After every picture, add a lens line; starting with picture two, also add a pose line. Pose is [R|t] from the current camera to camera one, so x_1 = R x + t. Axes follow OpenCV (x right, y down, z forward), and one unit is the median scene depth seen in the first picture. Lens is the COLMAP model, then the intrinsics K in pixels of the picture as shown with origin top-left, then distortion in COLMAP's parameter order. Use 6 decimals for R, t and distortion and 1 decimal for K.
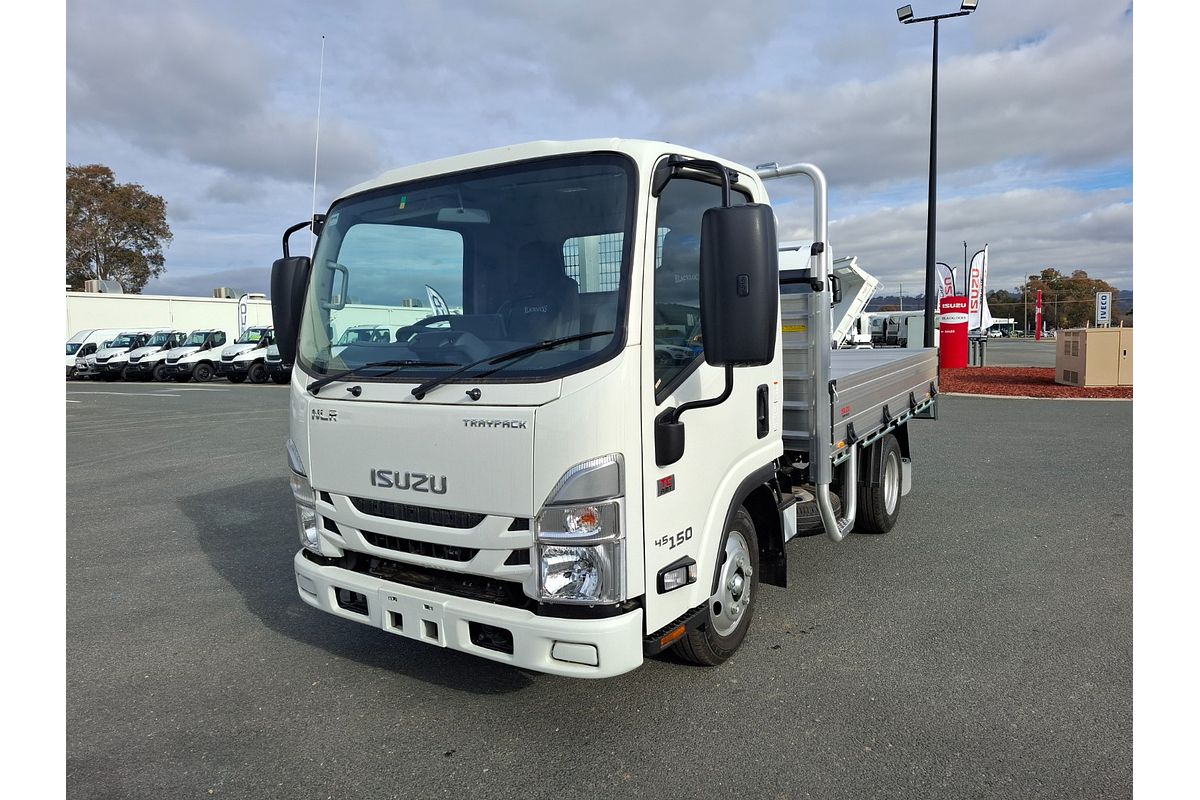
lens RADIAL K [[739.0, 0, 619.1], [0, 739.0, 385.9], [0, 0, 1]] dist [0.040699, -0.002196]
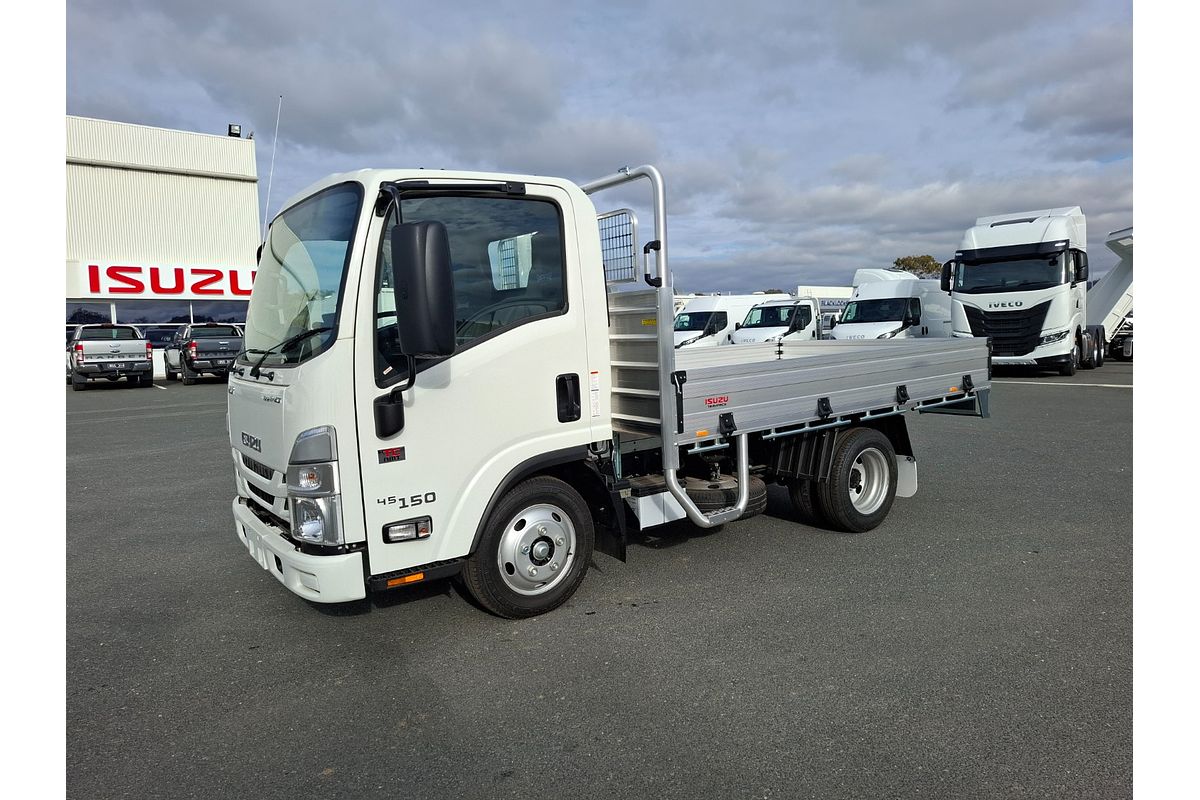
lens RADIAL K [[745.5, 0, 618.5], [0, 745.5, 385.1], [0, 0, 1]] dist [0.079723, -0.079391]
pose [[0.937609, 0.023461, -0.346900, 0.613460], [-0.017568, 0.999643, 0.020123, -0.008419], [0.347249, -0.012773, 0.937686, -0.017842]]
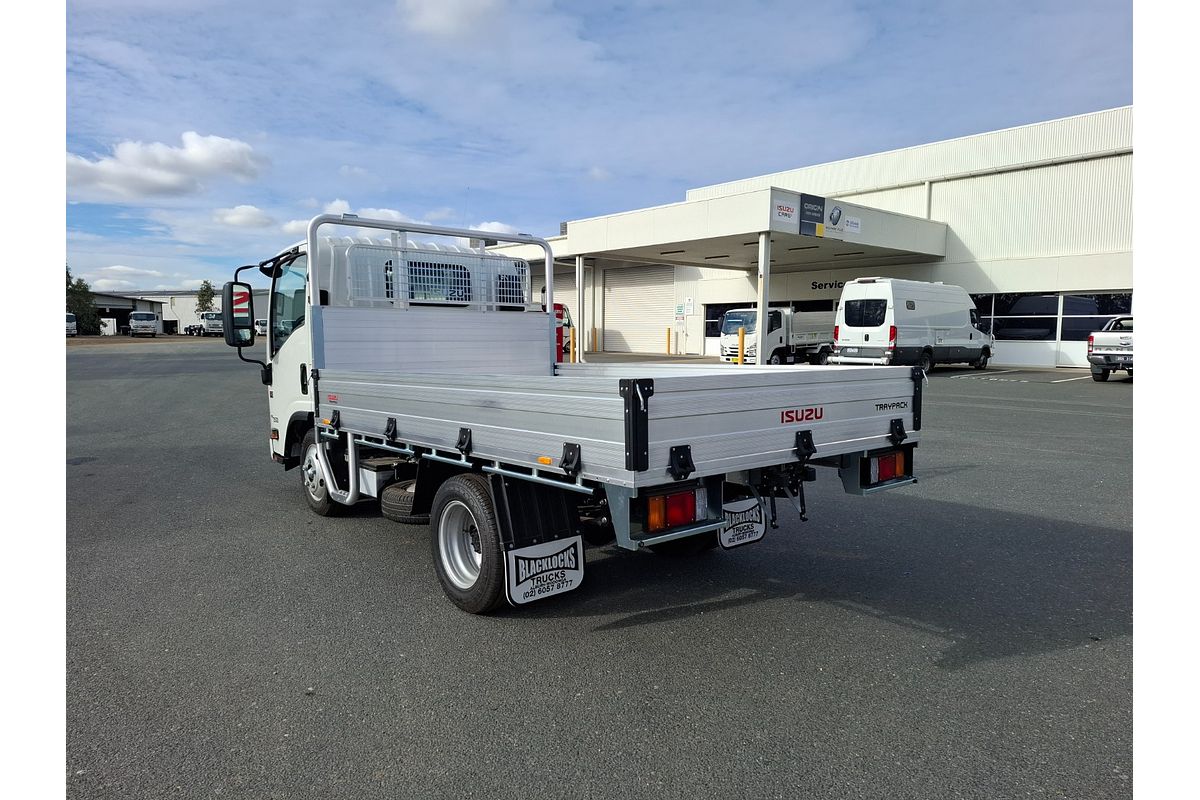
lens RADIAL K [[755.8, 0, 586.7], [0, 755.8, 374.8], [0, 0, 1]] dist [0.057208, -0.081524]
pose [[-0.323217, 0.072205, -0.943566, 1.550649], [-0.052465, 0.994184, 0.094050, -0.167815], [0.944870, 0.079903, -0.317549, 2.058845]]
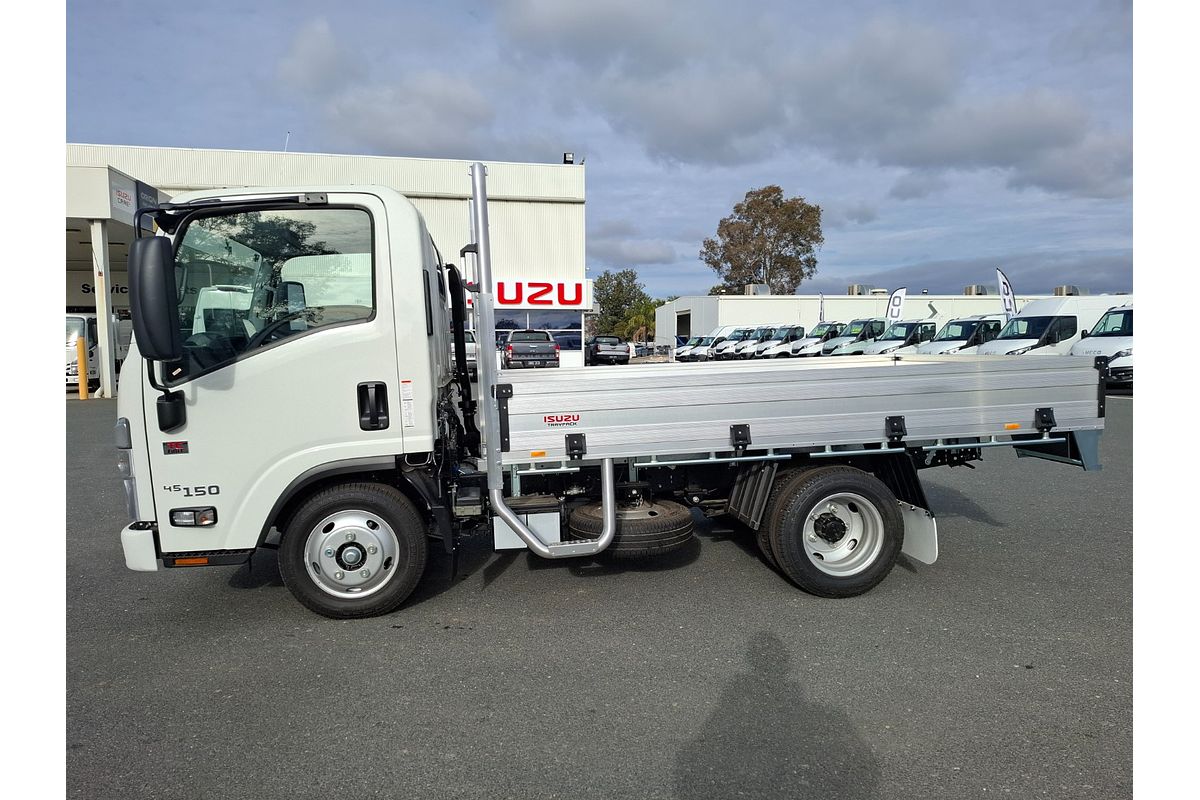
lens RADIAL K [[751.3, 0, 604.1], [0, 751.3, 399.1], [0, 0, 1]] dist [0.079544, -0.080624]
pose [[0.658906, 0.068794, -0.749073, 1.186881], [-0.050839, 0.997605, 0.046899, -0.043934], [0.750505, 0.007180, 0.660826, 0.486860]]
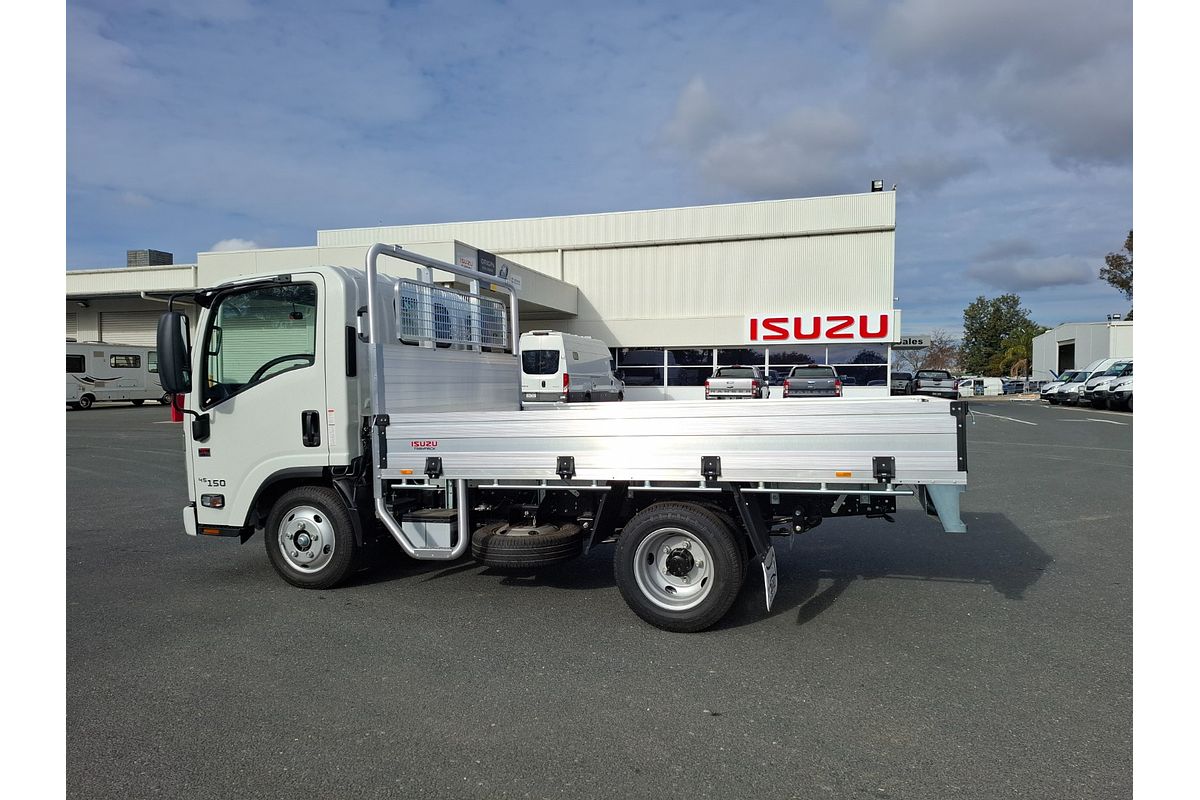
lens RADIAL K [[751.3, 0, 604.1], [0, 751.3, 399.1], [0, 0, 1]] dist [0.079544, -0.080624]
pose [[0.238491, 0.041674, -0.970250, 1.692775], [-0.059853, 0.997810, 0.028146, -0.096522], [0.969299, 0.051359, 0.240463, 1.130361]]
